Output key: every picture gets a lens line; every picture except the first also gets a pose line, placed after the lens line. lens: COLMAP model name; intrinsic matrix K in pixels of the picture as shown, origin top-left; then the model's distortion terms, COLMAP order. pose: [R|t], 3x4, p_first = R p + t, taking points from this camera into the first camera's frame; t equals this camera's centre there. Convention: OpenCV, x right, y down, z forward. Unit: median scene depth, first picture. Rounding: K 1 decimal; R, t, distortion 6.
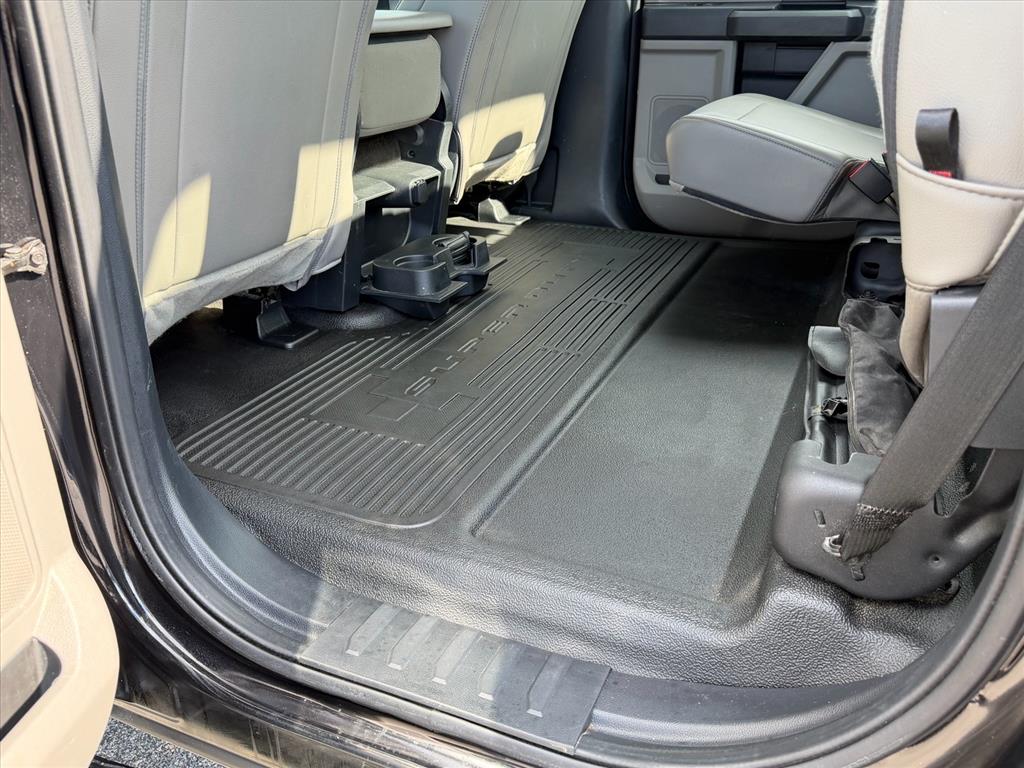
lens RADIAL K [[863.6, 0, 512.0], [0, 863.6, 384.0], [0, 0, 1]] dist [0.135245, -0.237466]
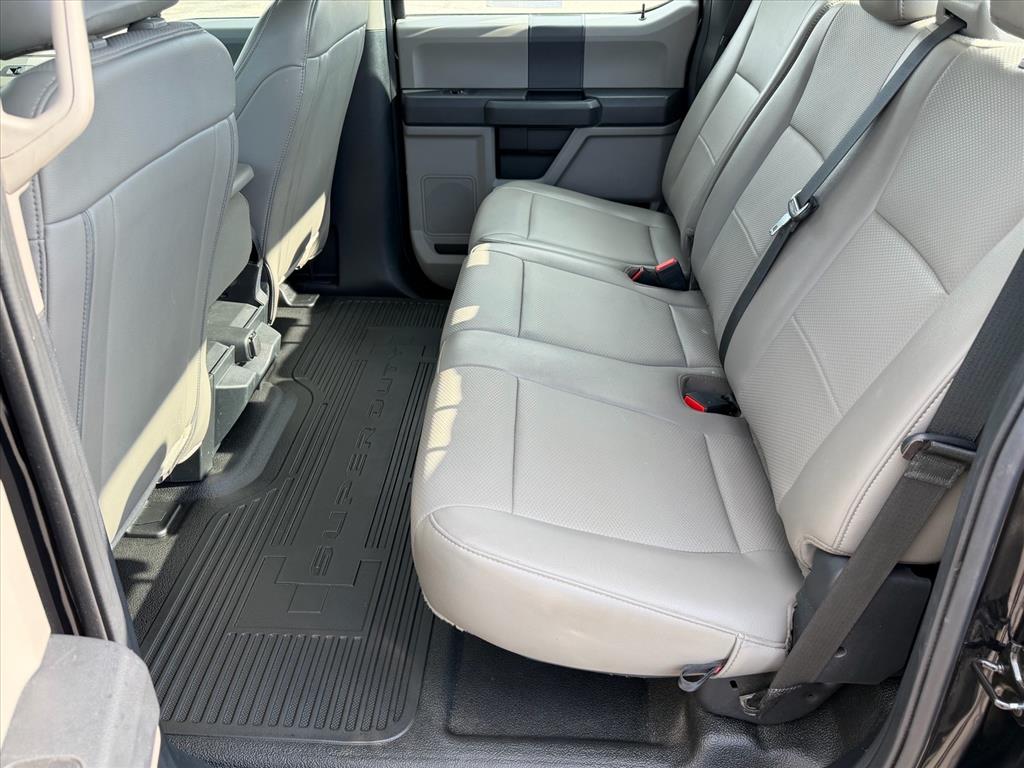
lens RADIAL K [[863.6, 0, 512.0], [0, 863.6, 384.0], [0, 0, 1]] dist [0.135245, -0.237466]
pose [[0.929046, -0.186212, 0.319684, -0.130188], [0.148917, 0.979227, 0.137614, -0.221073], [-0.338668, -0.080243, 0.937478, -0.053566]]
